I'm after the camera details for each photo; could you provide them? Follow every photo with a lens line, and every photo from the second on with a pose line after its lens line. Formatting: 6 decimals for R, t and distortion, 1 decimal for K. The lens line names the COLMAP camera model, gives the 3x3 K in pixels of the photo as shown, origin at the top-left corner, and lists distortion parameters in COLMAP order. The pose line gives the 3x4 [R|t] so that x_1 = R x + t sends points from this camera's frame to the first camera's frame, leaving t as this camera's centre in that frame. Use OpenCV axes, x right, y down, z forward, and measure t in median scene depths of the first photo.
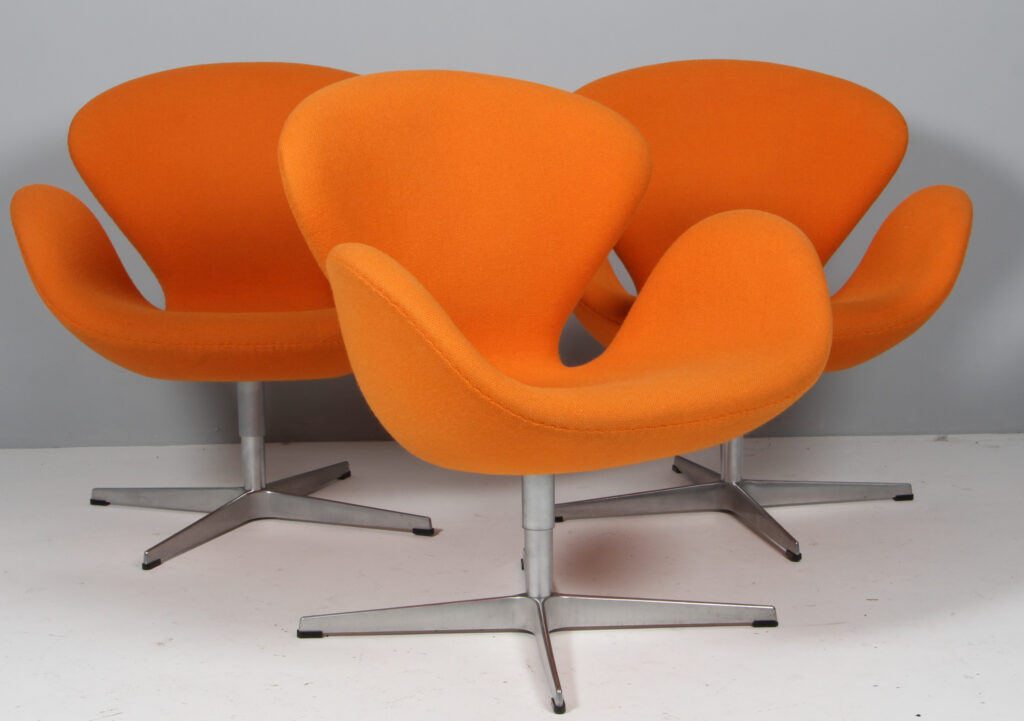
lens RADIAL K [[1463.7, 0, 544.8], [0, 1463.7, 365.3], [0, 0, 1]] dist [0.029443, 0.000000]
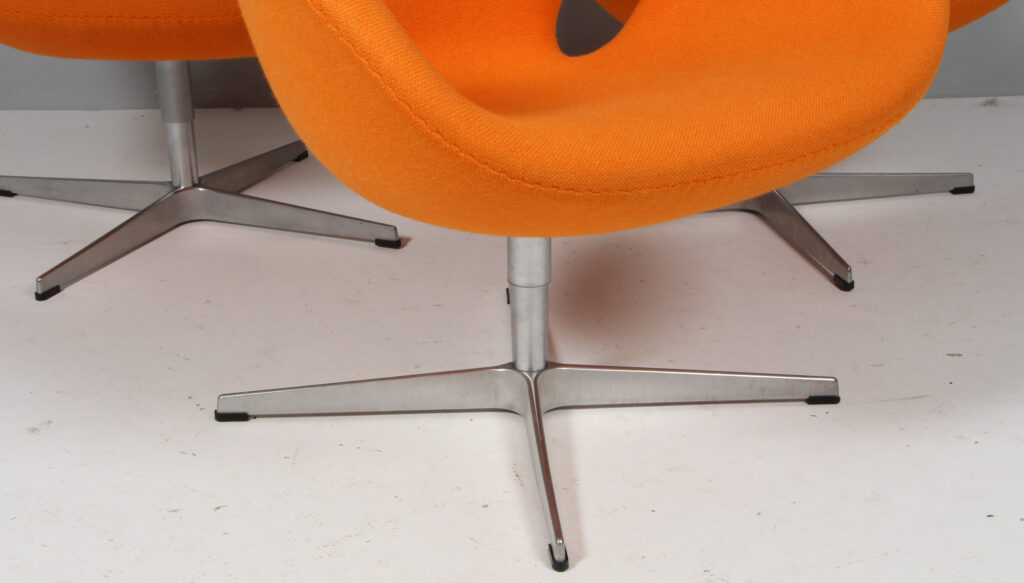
lens RADIAL K [[1387.1, 0, 521.4], [0, 1387.1, 299.4], [0, 0, 1]] dist [0.093800, 0.000000]
pose [[0.999988, 0.001250, -0.004810, -0.004889], [-0.000155, 0.975260, 0.221061, -0.036914], [0.004967, -0.221058, 0.975248, 0.296819]]
